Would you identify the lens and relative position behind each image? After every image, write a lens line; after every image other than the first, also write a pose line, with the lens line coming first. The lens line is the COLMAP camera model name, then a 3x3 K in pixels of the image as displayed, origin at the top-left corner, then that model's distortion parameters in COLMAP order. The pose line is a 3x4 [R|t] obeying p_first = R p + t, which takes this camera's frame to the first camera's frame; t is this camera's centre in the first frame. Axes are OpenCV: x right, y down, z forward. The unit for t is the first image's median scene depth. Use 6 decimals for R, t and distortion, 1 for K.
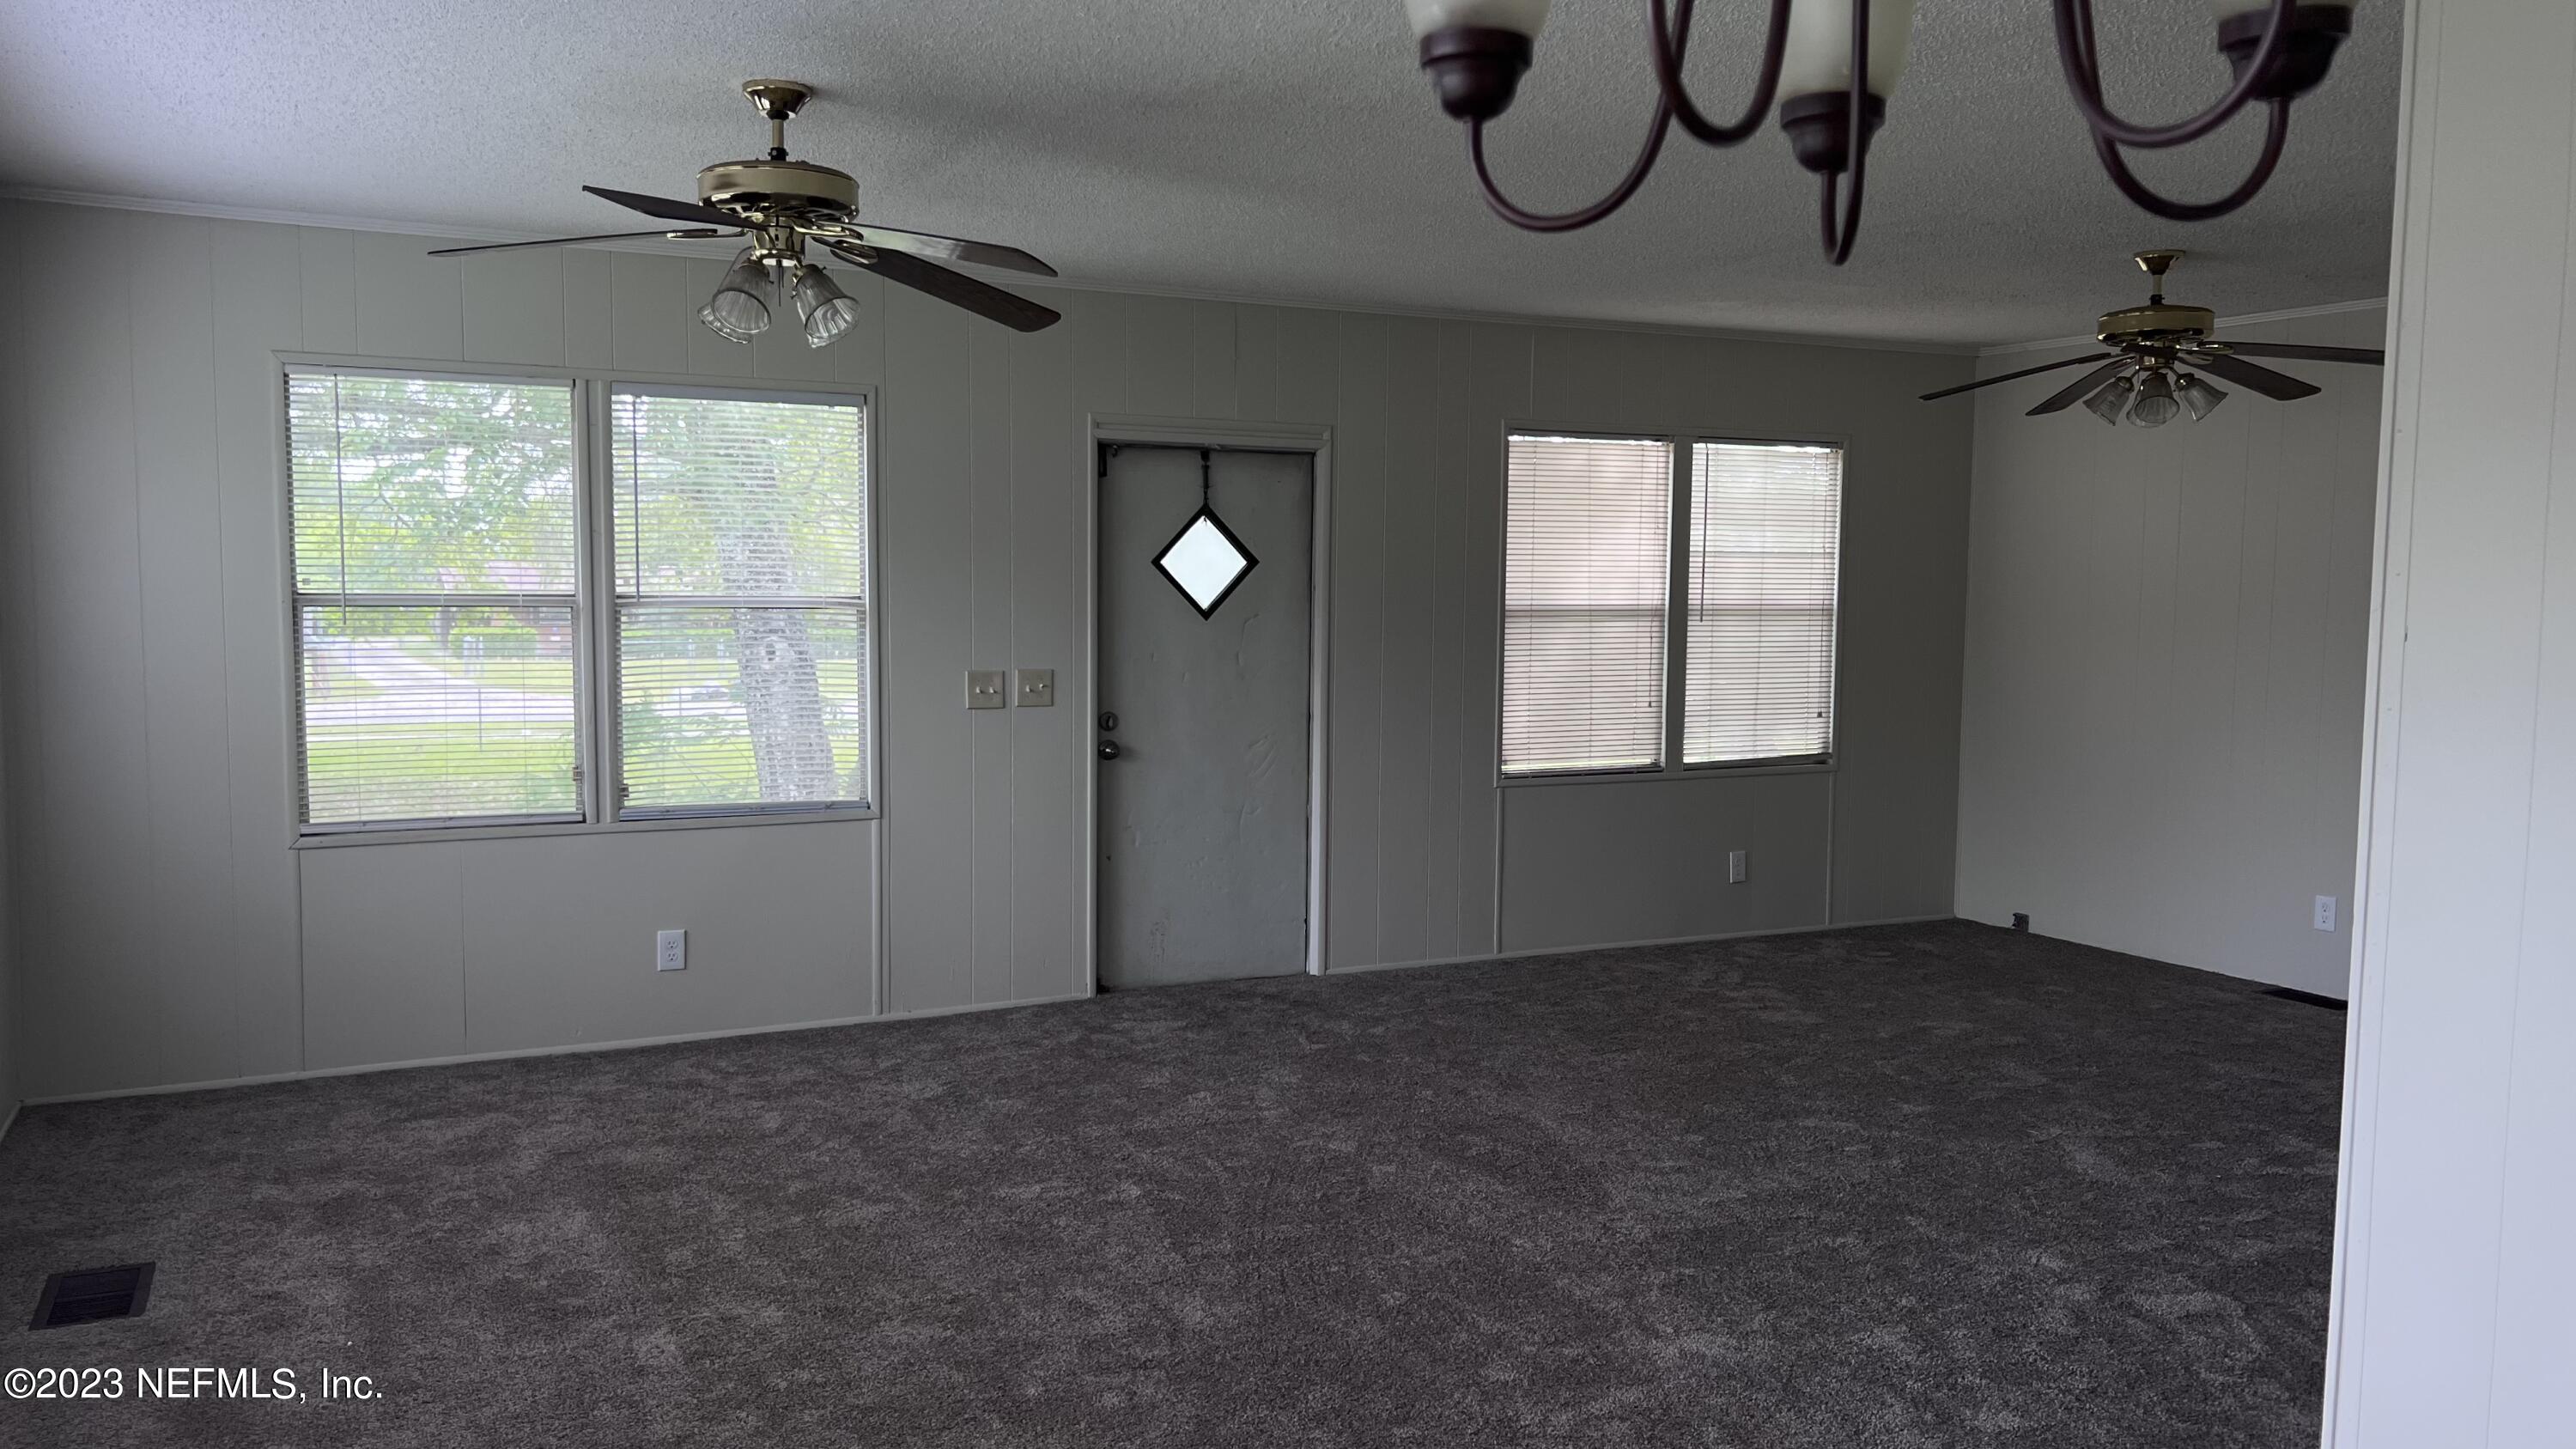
lens RADIAL K [[1857.8, 0, 1288.0], [0, 1857.8, 724.5], [0, 0, 1]] dist [0.019584, -0.039575]
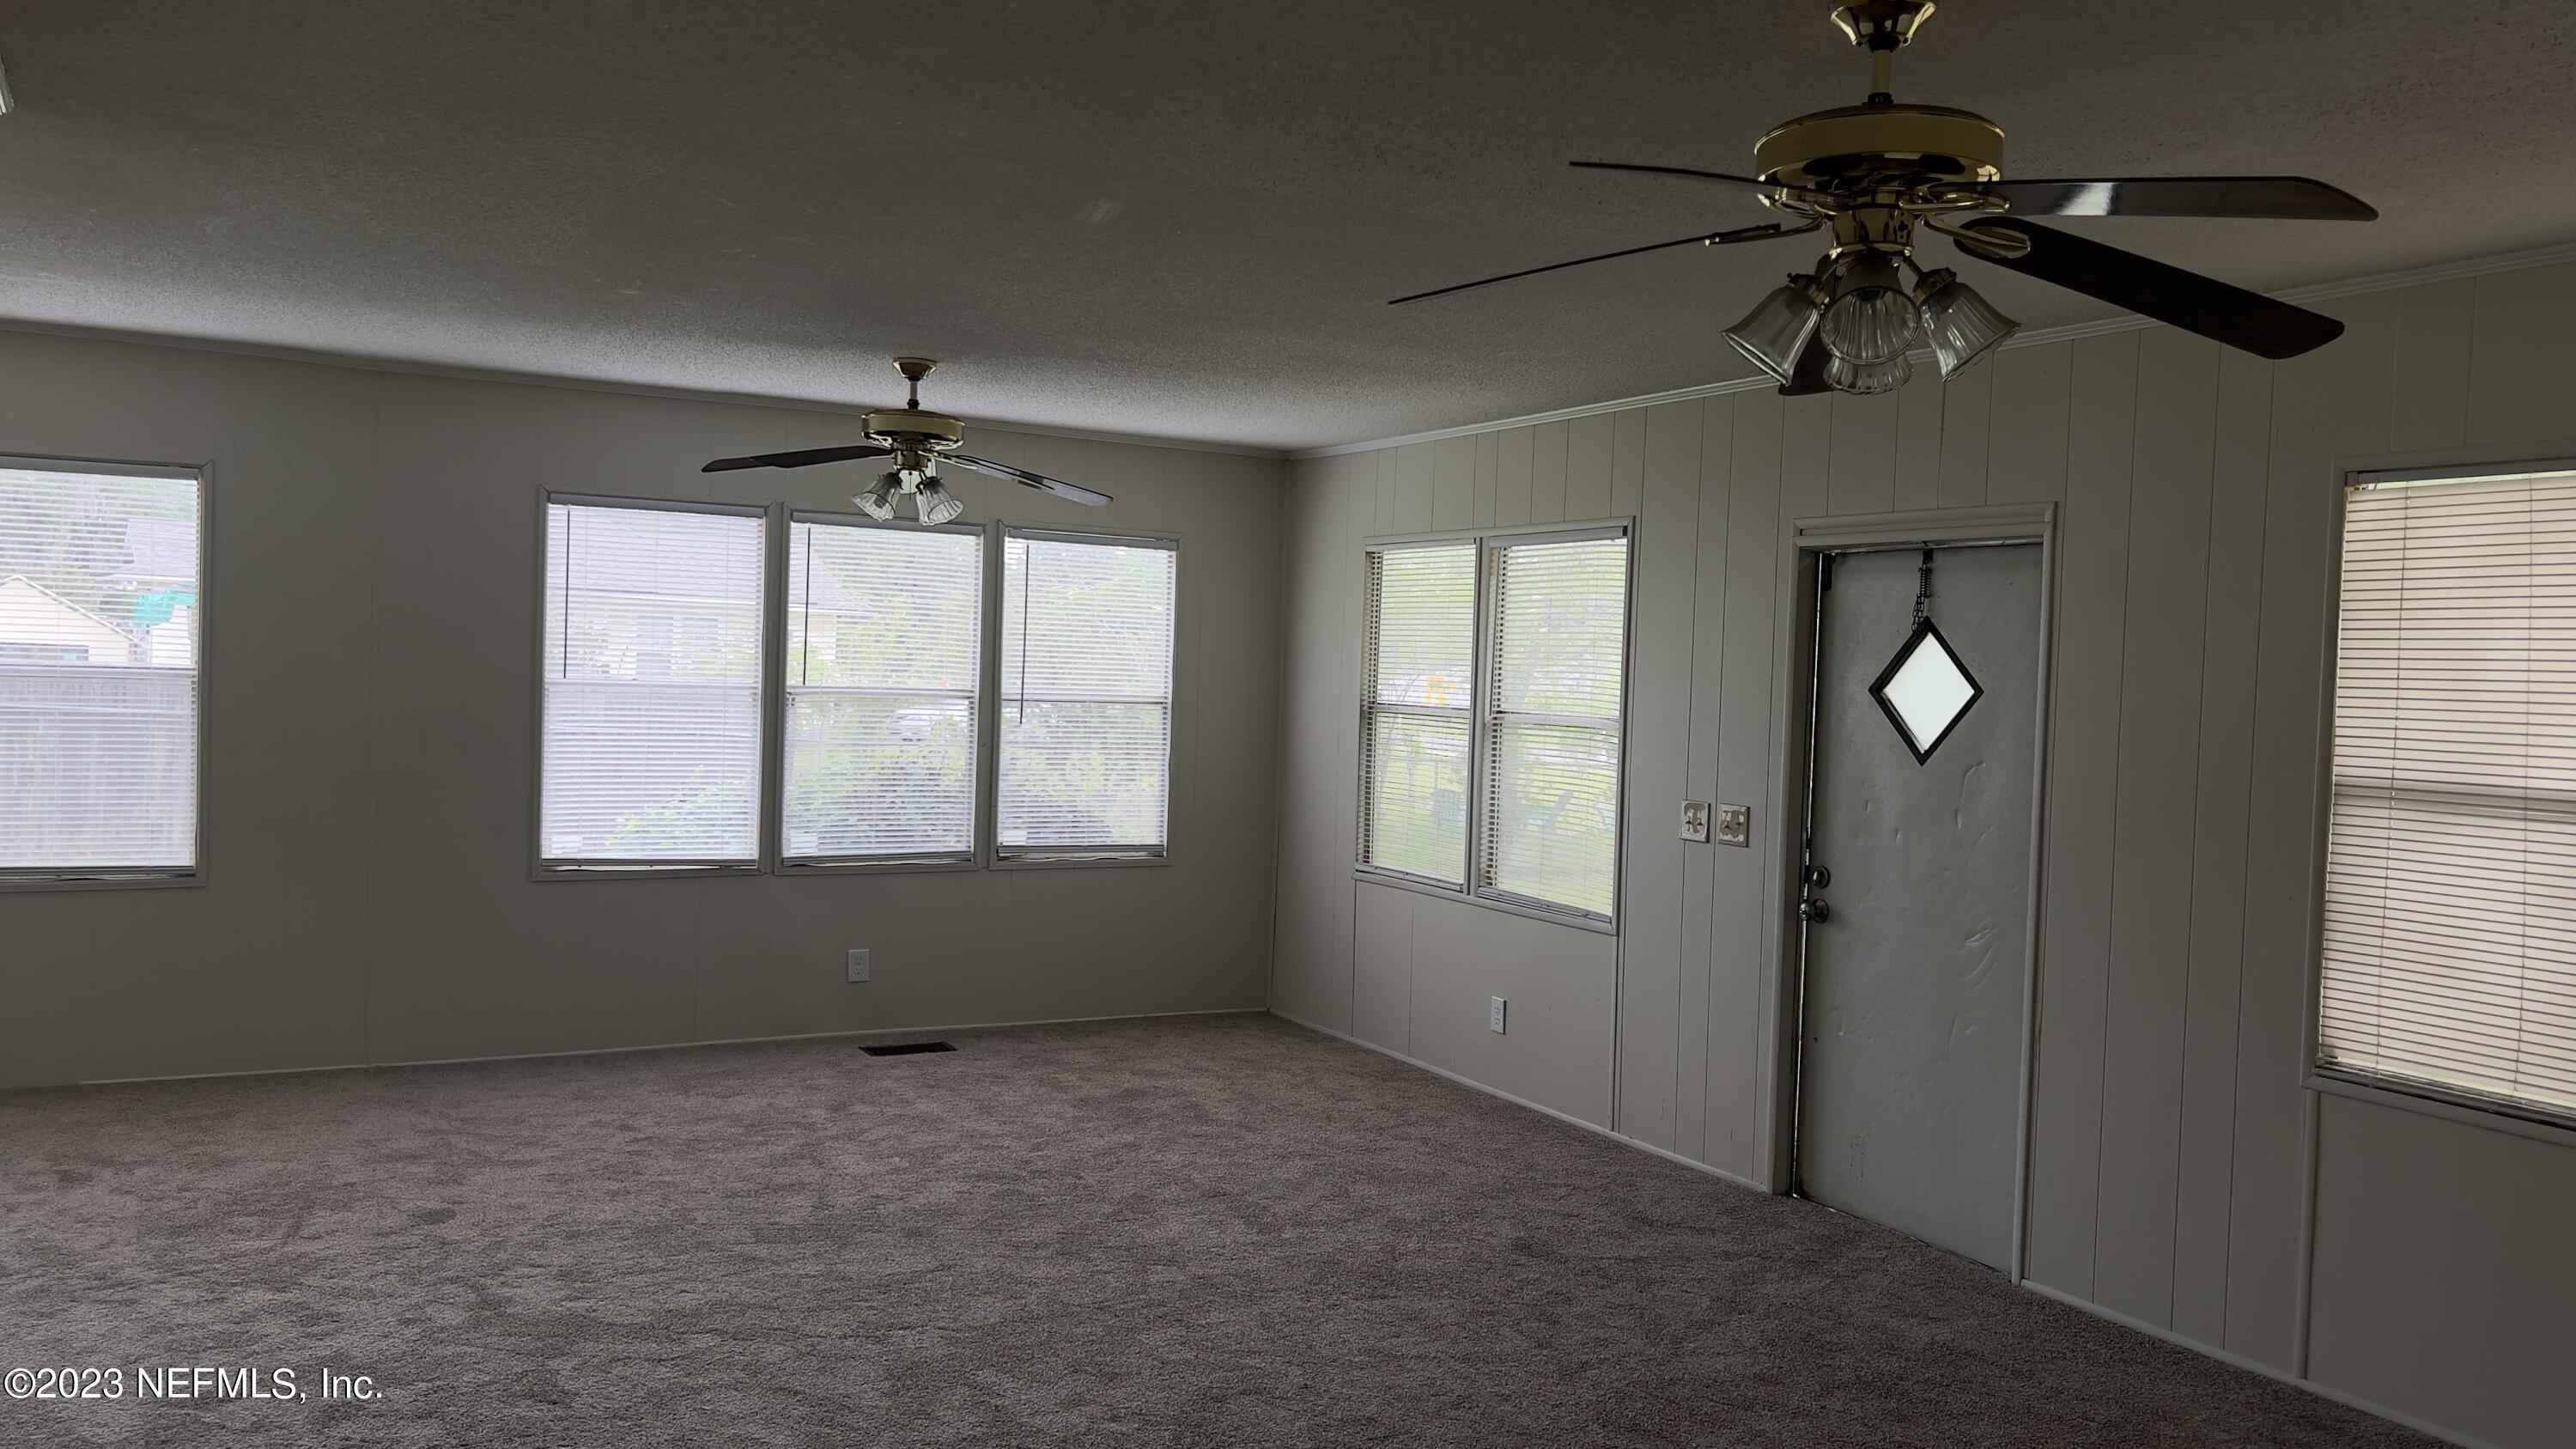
lens RADIAL K [[1935.6, 0, 1288.0], [0, 1935.6, 724.5], [0, 0, 1]] dist [0.038738, -0.037093]
pose [[0.027433, 0.017519, -0.999470, 0.898453], [-0.119804, 0.992697, 0.014112, -0.062272], [0.992419, 0.119353, 0.029332, 0.836764]]
